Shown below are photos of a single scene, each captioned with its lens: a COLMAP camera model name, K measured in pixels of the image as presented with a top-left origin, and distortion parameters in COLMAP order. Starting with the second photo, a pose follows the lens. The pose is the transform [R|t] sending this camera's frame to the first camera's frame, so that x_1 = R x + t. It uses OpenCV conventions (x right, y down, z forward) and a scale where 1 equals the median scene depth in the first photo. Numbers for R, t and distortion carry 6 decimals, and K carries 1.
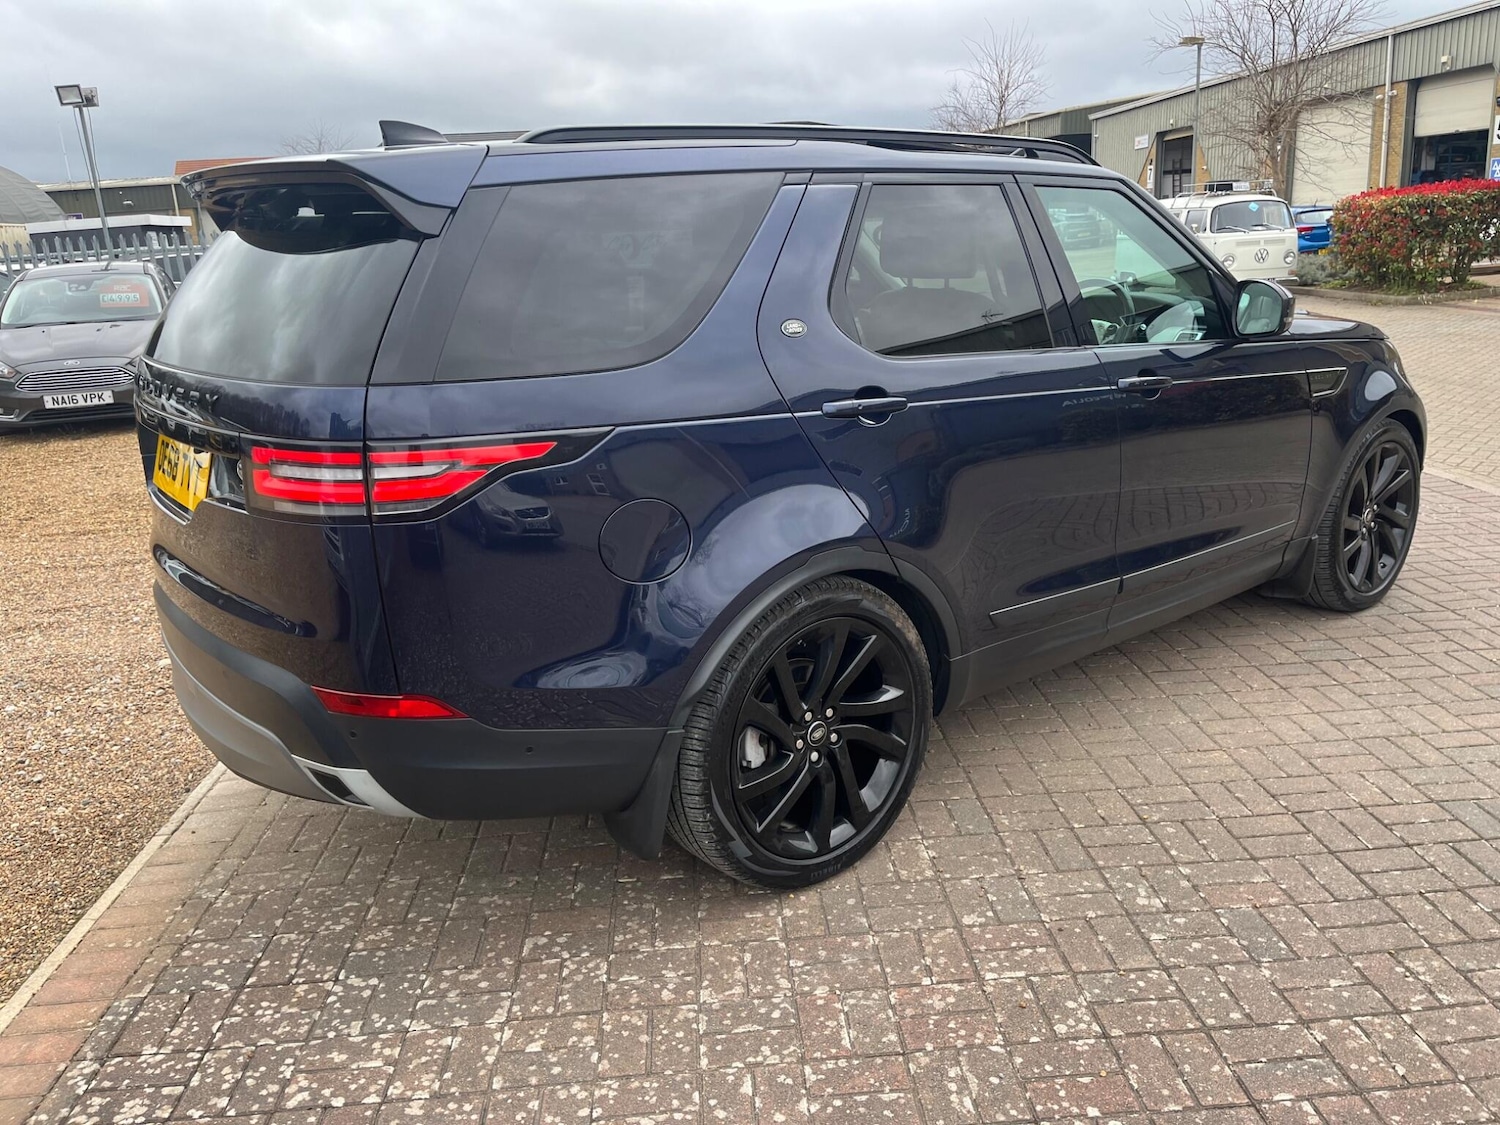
lens RADIAL K [[1131.8, 0, 759.8], [0, 1131.8, 553.7], [0, 0, 1]] dist [0.082515, -0.112959]
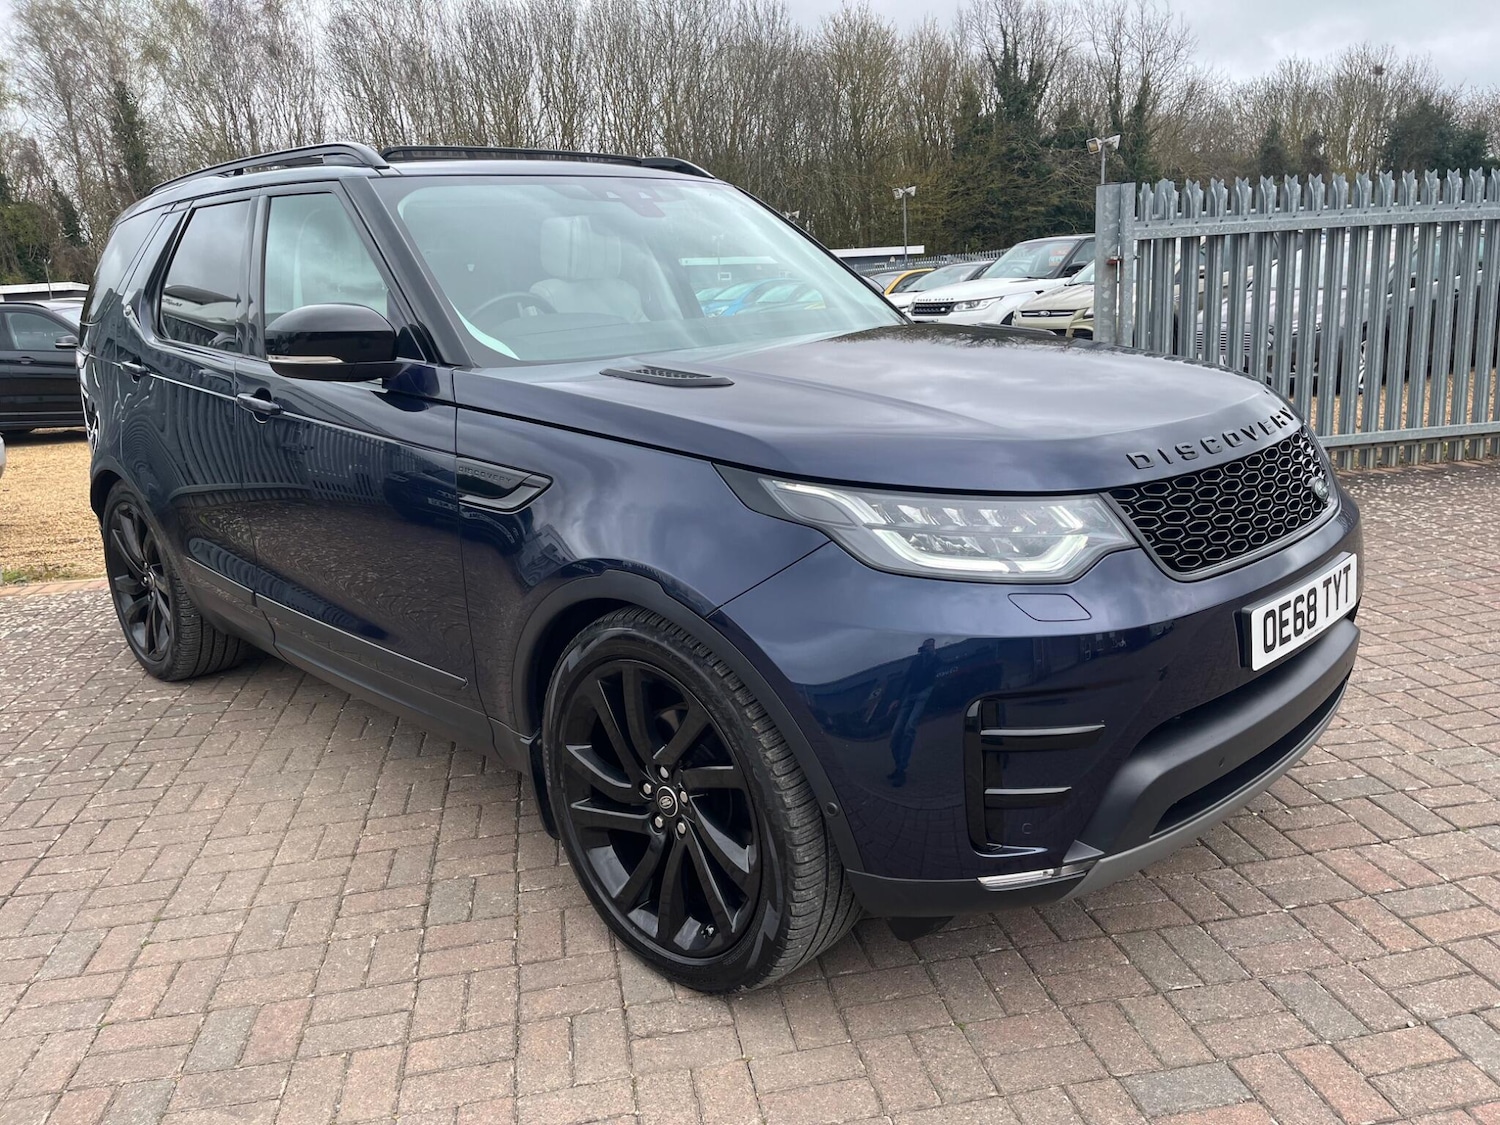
lens RADIAL K [[1131.8, 0, 755.0], [0, 1131.8, 568.4], [0, 0, 1]] dist [0.082515, -0.112959]
pose [[0.108723, 0.282272, -0.953154, 1.465190], [-0.229724, 0.940018, 0.252178, -0.392984], [0.967164, 0.191545, 0.167046, 1.398483]]
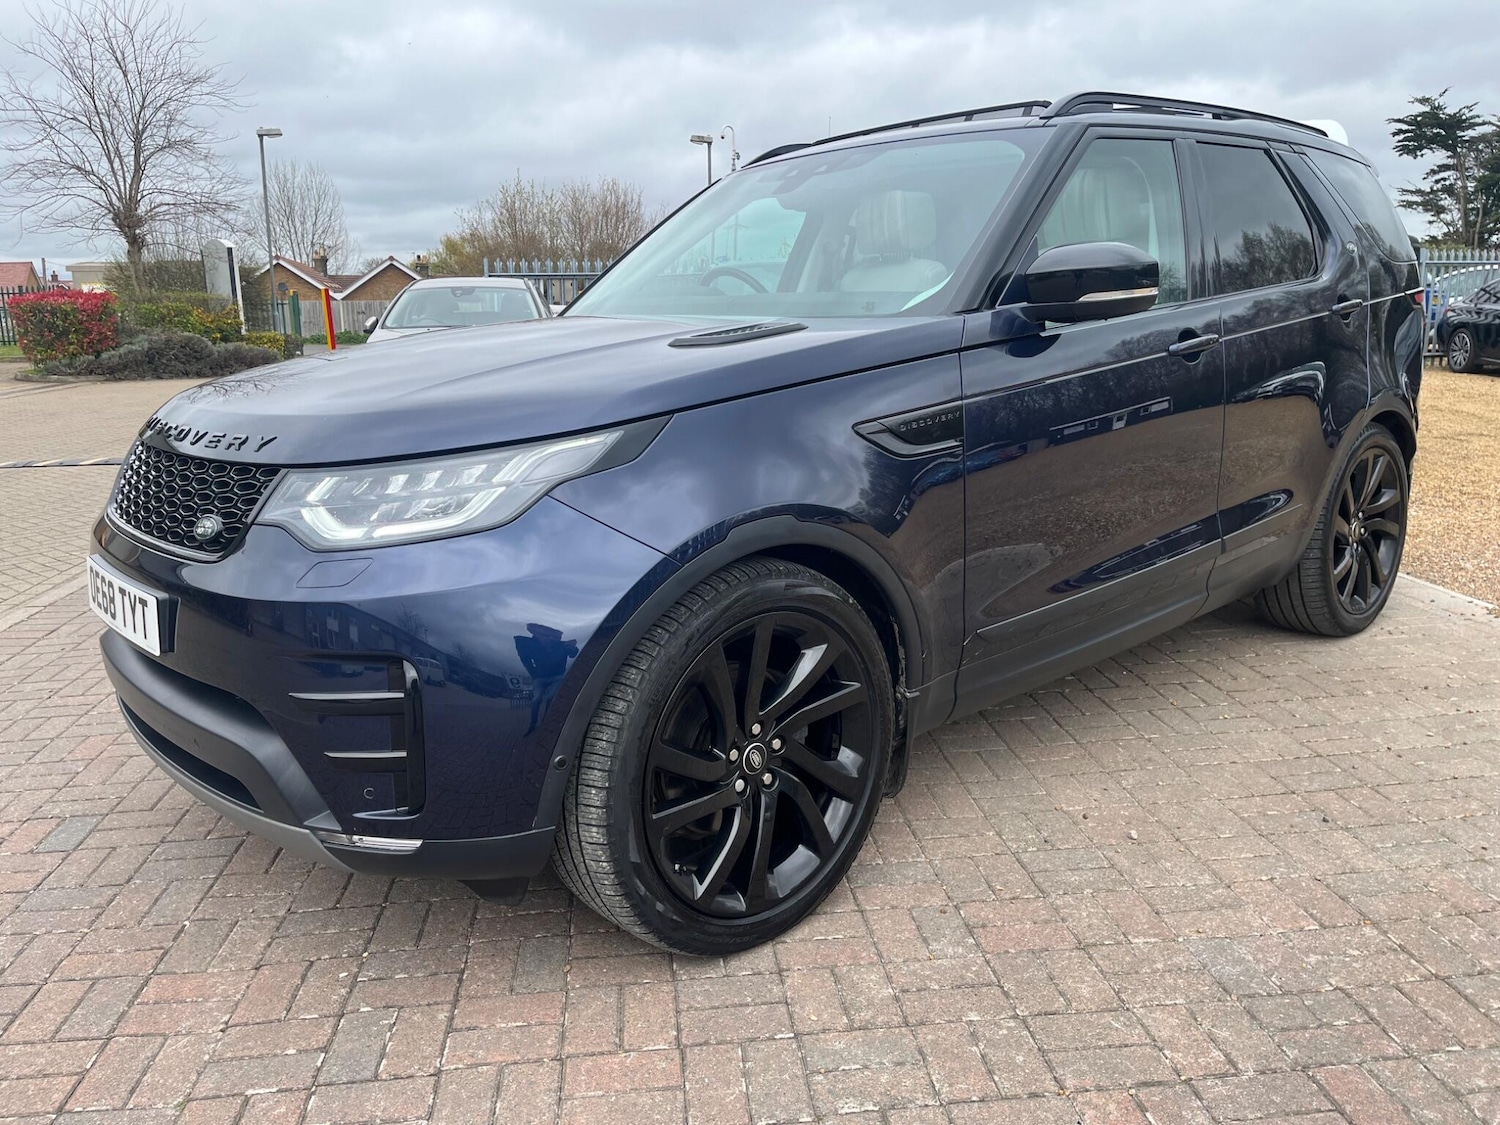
lens RADIAL K [[1131.8, 0, 741.9], [0, 1131.8, 555.5], [0, 0, 1]] dist [0.082515, -0.112959]
pose [[-0.998012, 0.057329, -0.026190, 0.428682], [0.038354, 0.882133, 0.469436, -0.630076], [0.050015, 0.467499, -0.882578, 2.539650]]
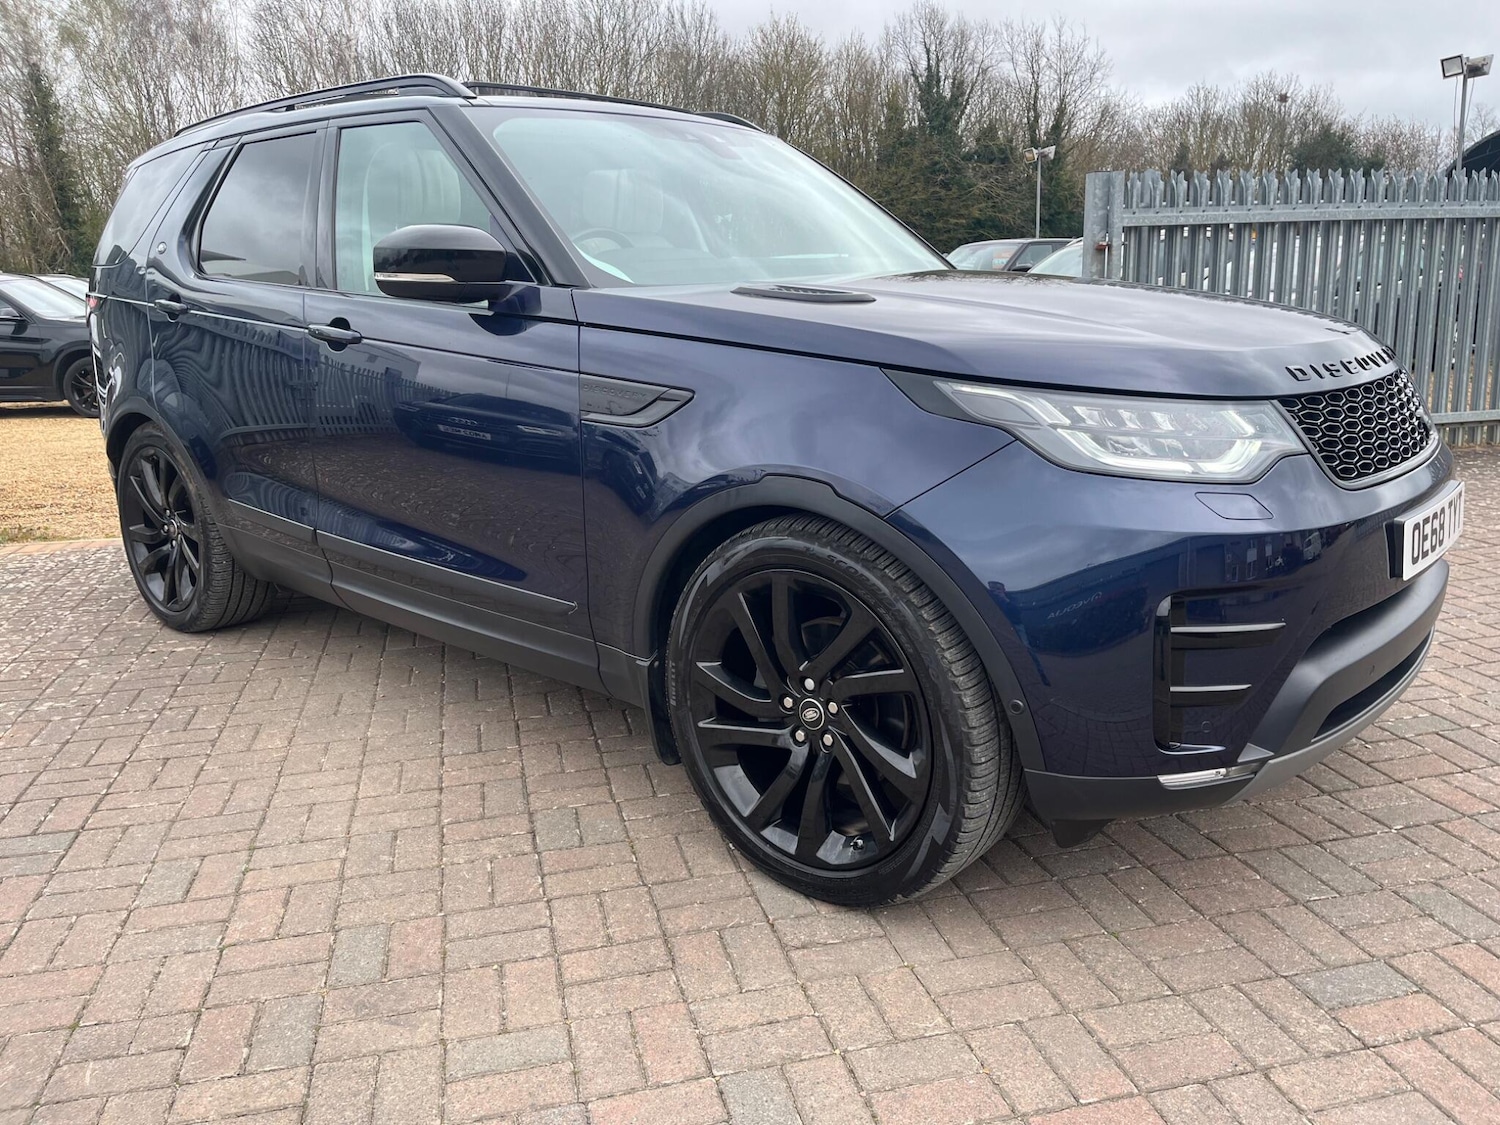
lens RADIAL K [[1131.8, 0, 738.0], [0, 1131.8, 545.6], [0, 0, 1]] dist [0.082515, -0.112959]
pose [[0.163019, 0.260483, -0.951616, 1.460865], [-0.255367, 0.942791, 0.214321, -0.299062], [0.953002, 0.208073, 0.220212, 1.264805]]
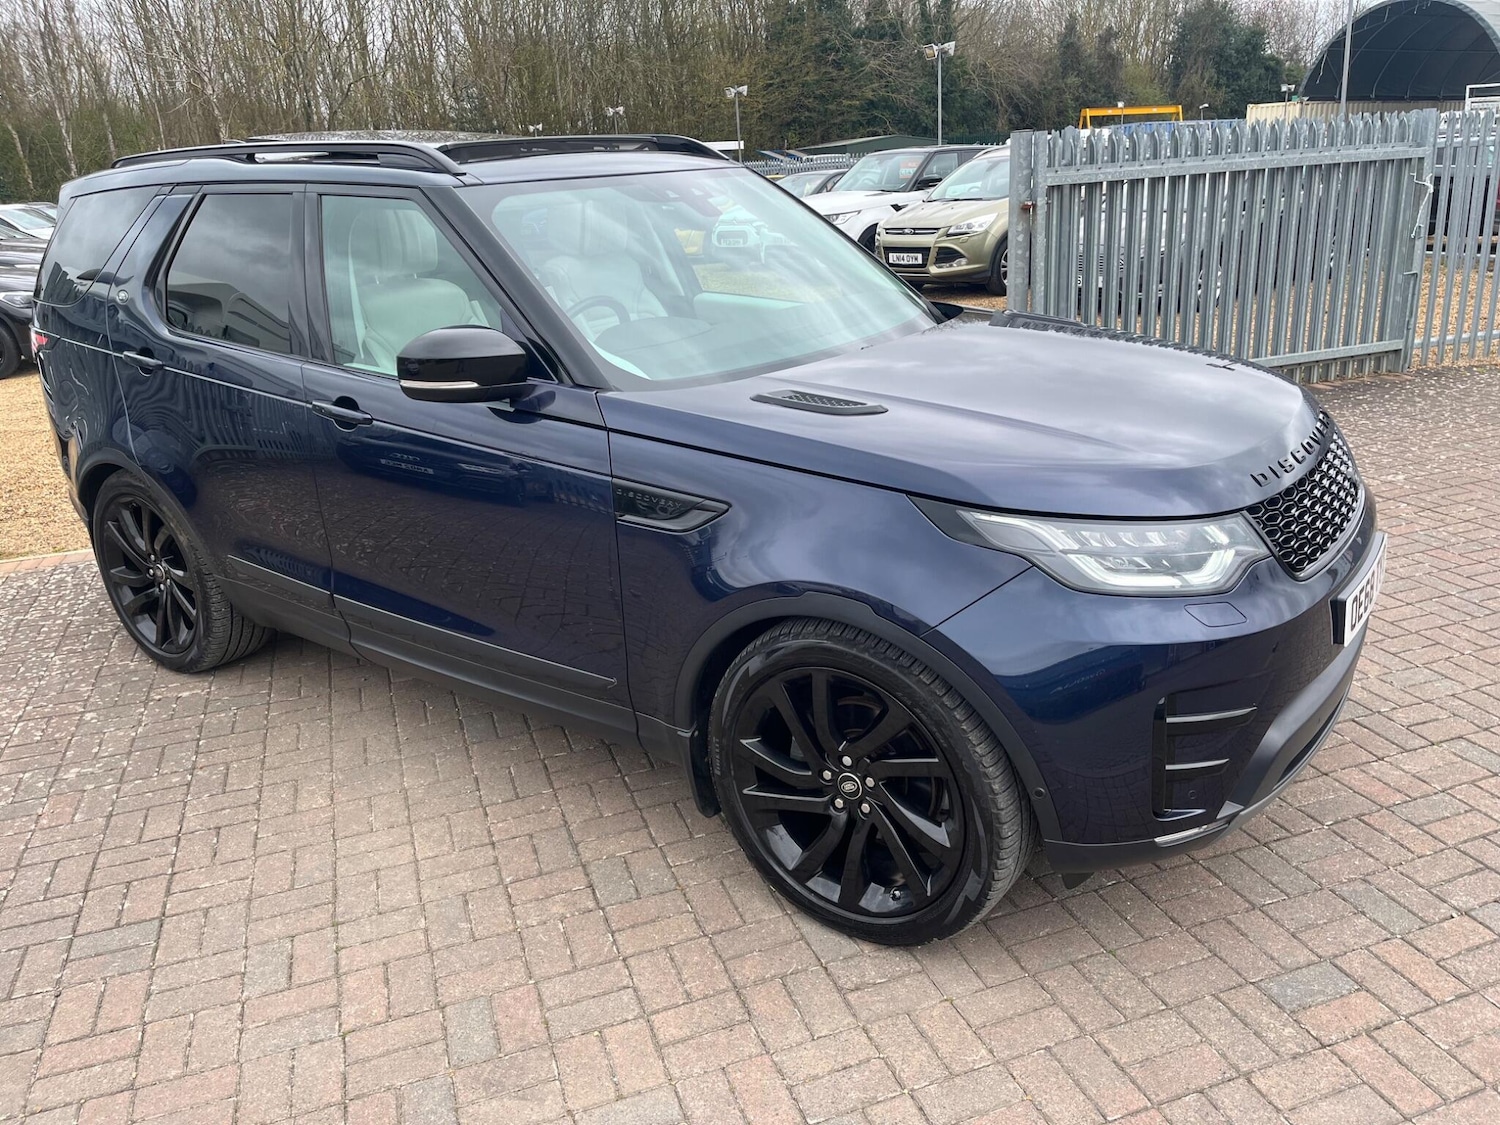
lens RADIAL K [[1131.8, 0, 755.5], [0, 1131.8, 569.3], [0, 0, 1]] dist [0.082515, -0.112959]
pose [[0.270152, 0.355572, -0.894755, 1.472070], [-0.229615, 0.926288, 0.298776, -0.434177], [0.935037, 0.124734, 0.331883, 1.130857]]
